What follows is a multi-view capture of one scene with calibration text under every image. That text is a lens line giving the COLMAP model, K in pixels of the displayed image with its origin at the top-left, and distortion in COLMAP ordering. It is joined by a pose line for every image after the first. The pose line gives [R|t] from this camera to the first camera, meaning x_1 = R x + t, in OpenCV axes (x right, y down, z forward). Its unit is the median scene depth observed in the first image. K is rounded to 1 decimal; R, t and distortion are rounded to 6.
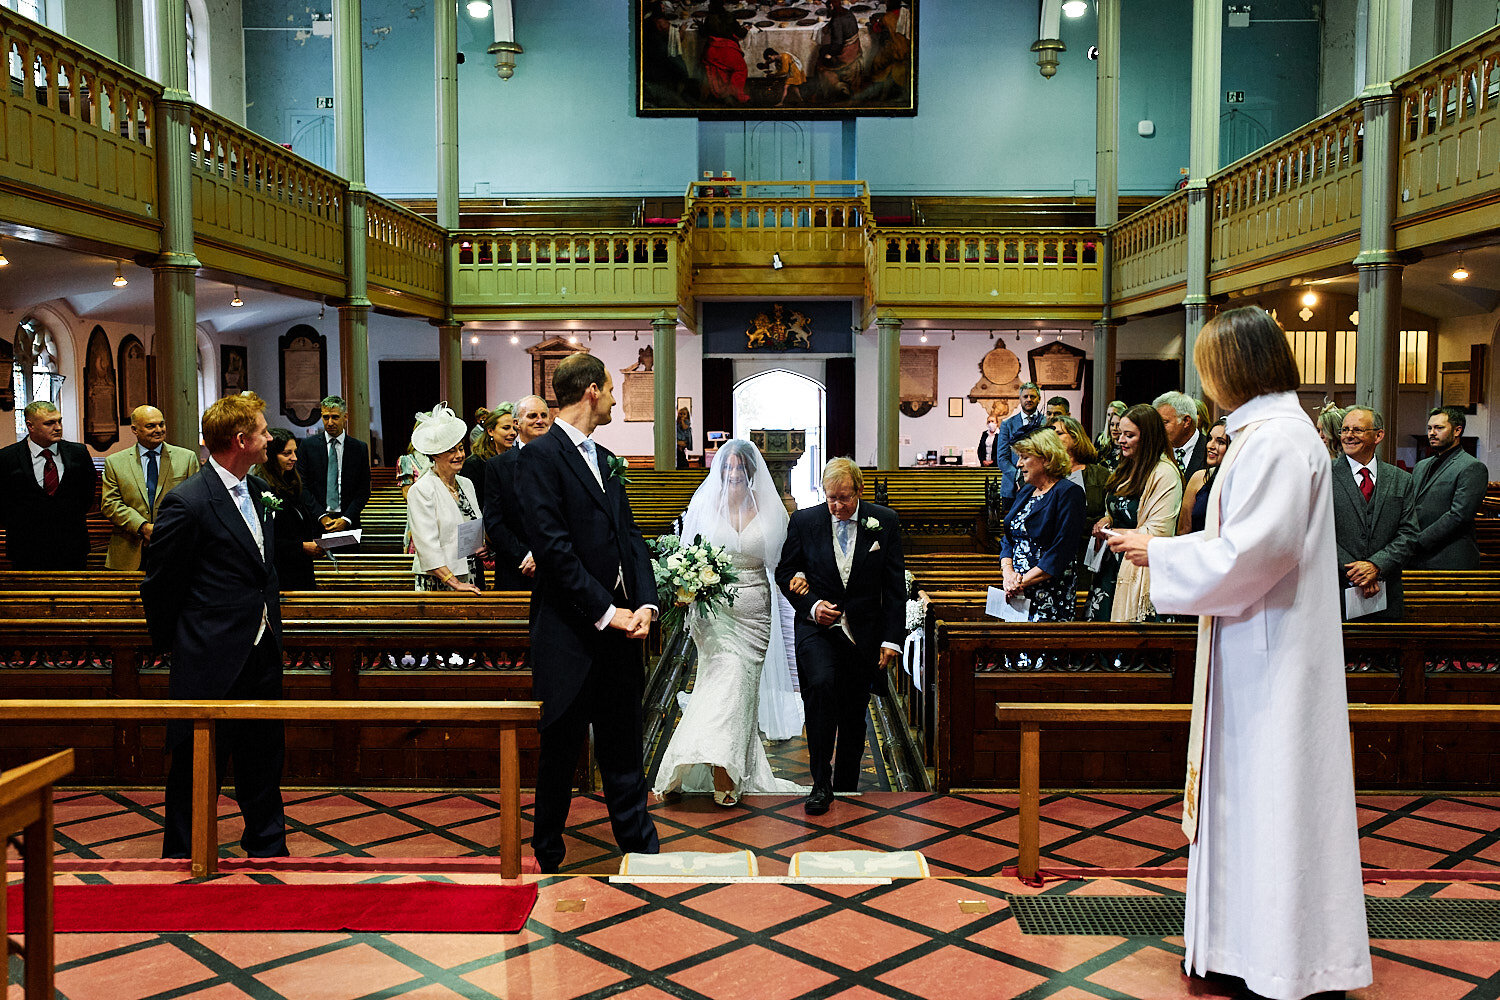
lens RADIAL K [[1459.3, 0, 748.1], [0, 1459.3, 506.4], [0, 0, 1]] dist [-0.073262, 0.160404]
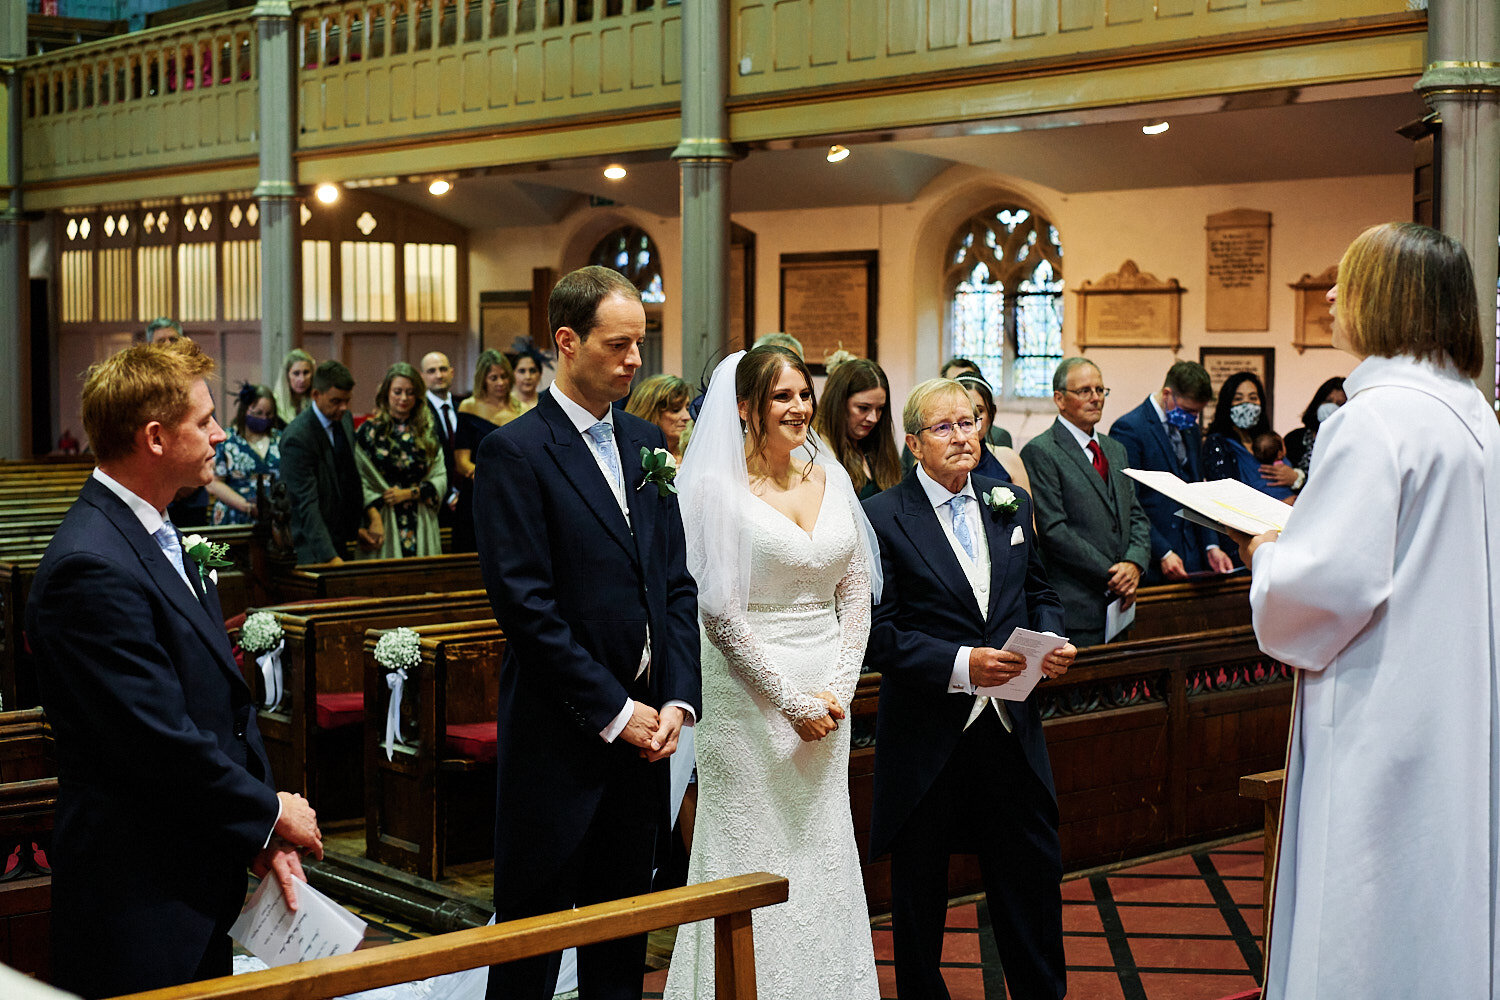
lens RADIAL K [[2332.7, 0, 750.0], [0, 2332.7, 500.0], [0, 0, 1]] dist [0.121681, -1.111439]
pose [[0.745842, -0.041037, 0.664858, -0.230550], [0.044650, 0.998936, 0.011570, -0.007651], [-0.664625, 0.021056, 0.746881, 0.089734]]
